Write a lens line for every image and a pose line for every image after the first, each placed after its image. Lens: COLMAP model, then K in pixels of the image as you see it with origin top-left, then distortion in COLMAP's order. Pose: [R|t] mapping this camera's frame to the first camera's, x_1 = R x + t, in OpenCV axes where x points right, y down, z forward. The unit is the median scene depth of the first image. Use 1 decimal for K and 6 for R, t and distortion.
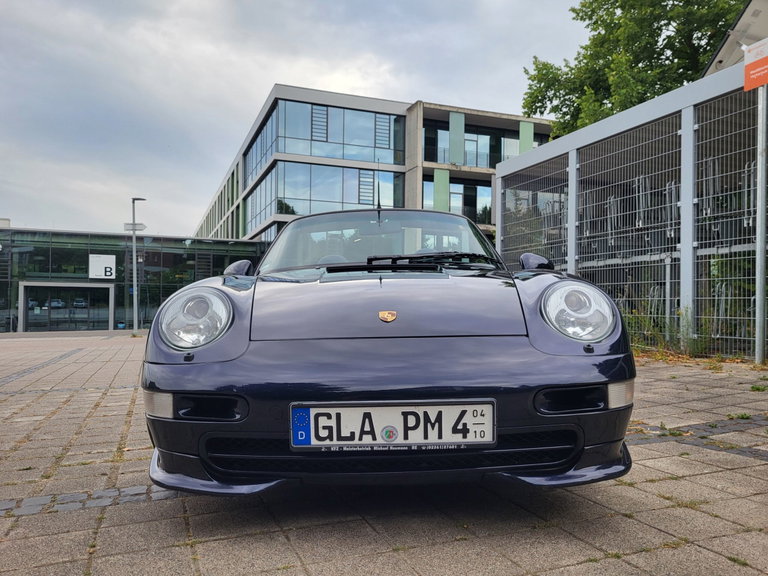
lens RADIAL K [[600.3, 0, 384.1], [0, 600.3, 304.0], [0, 0, 1]] dist [0.049430, -0.054590]
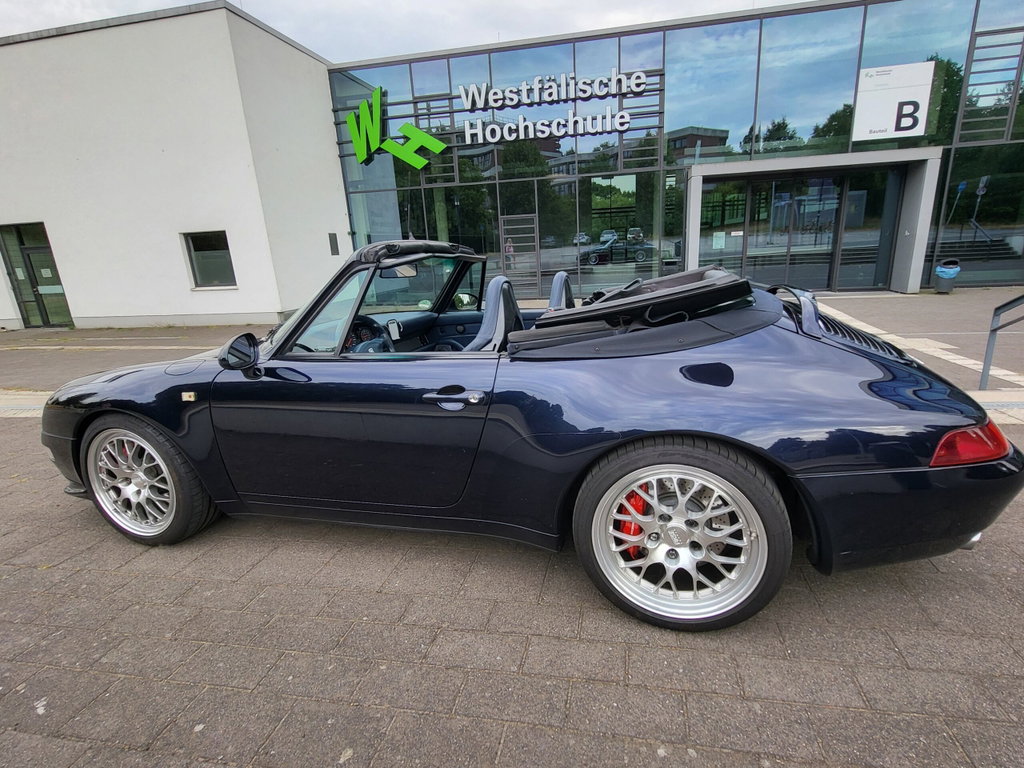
lens RADIAL K [[458.9, 0, 526.1], [0, 458.9, 376.0], [0, 0, 1]] dist [0.005075, -0.001111]
pose [[0.852482, 0.091229, -0.514735, -0.926884], [0.062104, 0.960007, 0.273001, 0.009670], [0.519055, -0.264696, 0.812723, 1.173444]]
